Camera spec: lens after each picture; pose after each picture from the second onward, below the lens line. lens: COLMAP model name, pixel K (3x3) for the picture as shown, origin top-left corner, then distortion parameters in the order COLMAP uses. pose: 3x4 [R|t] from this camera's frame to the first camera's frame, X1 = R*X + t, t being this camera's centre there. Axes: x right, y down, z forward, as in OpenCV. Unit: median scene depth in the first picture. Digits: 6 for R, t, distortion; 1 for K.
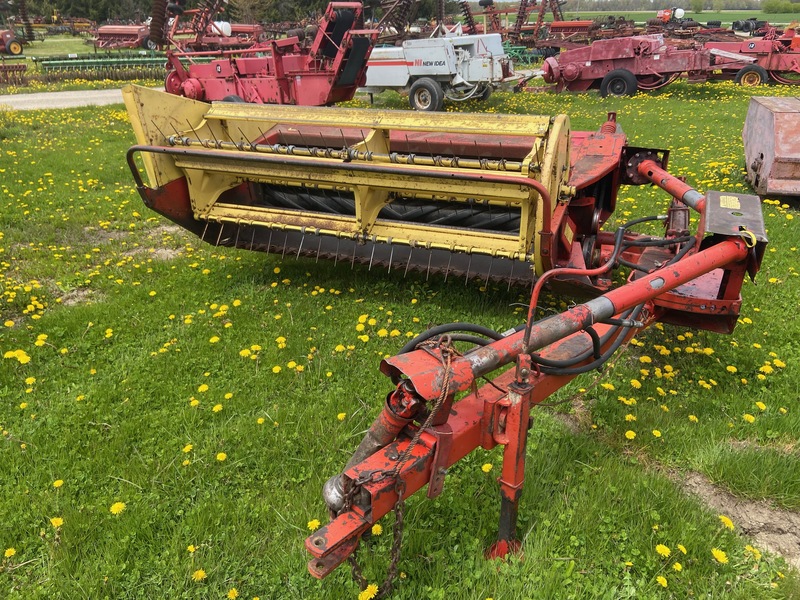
lens RADIAL K [[607.8, 0, 400.1], [0, 607.8, 296.8], [0, 0, 1]] dist [0.069104, -0.078814]
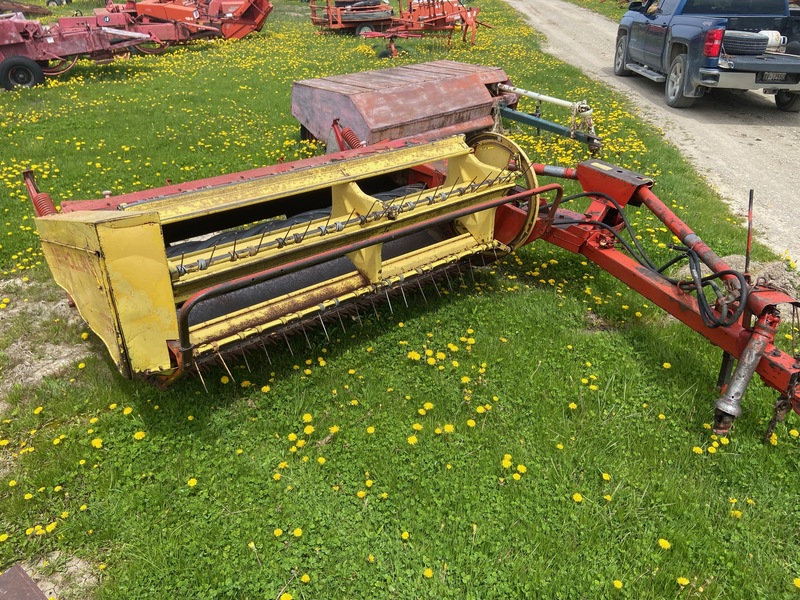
lens RADIAL K [[607.8, 0, 397.6], [0, 607.8, 301.5], [0, 0, 1]] dist [0.069104, -0.078814]
pose [[0.476523, -0.412133, 0.776577, -0.225950], [0.358879, 0.897556, 0.256122, -0.086766], [-0.802578, 0.156649, 0.575612, 0.107201]]
